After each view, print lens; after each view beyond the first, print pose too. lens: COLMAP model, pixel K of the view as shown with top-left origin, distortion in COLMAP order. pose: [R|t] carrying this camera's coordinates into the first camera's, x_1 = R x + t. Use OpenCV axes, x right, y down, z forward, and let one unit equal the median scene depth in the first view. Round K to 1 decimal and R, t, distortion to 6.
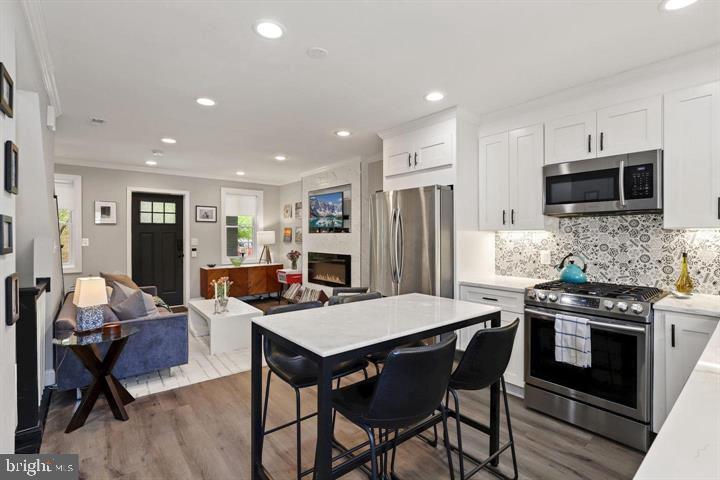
lens RADIAL K [[336.5, 0, 357.7], [0, 336.5, 237.4], [0, 0, 1]] dist [-0.004603, 0.001752]
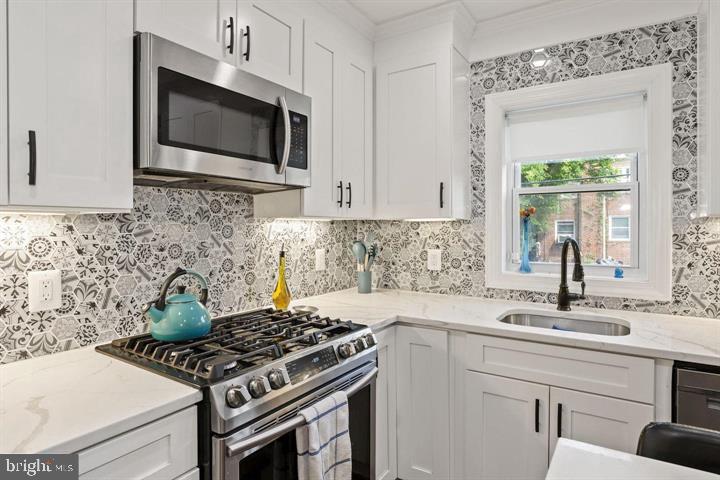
lens RADIAL K [[424.2, 0, 358.9], [0, 424.2, 225.5], [0, 0, 1]] dist [0.000557, 0.000097]
pose [[-0.313071, 0.005284, 0.949715, 0.036031], [0.006897, 0.999971, -0.003290, -0.003017], [-0.949705, 0.005520, -0.313098, 0.662518]]
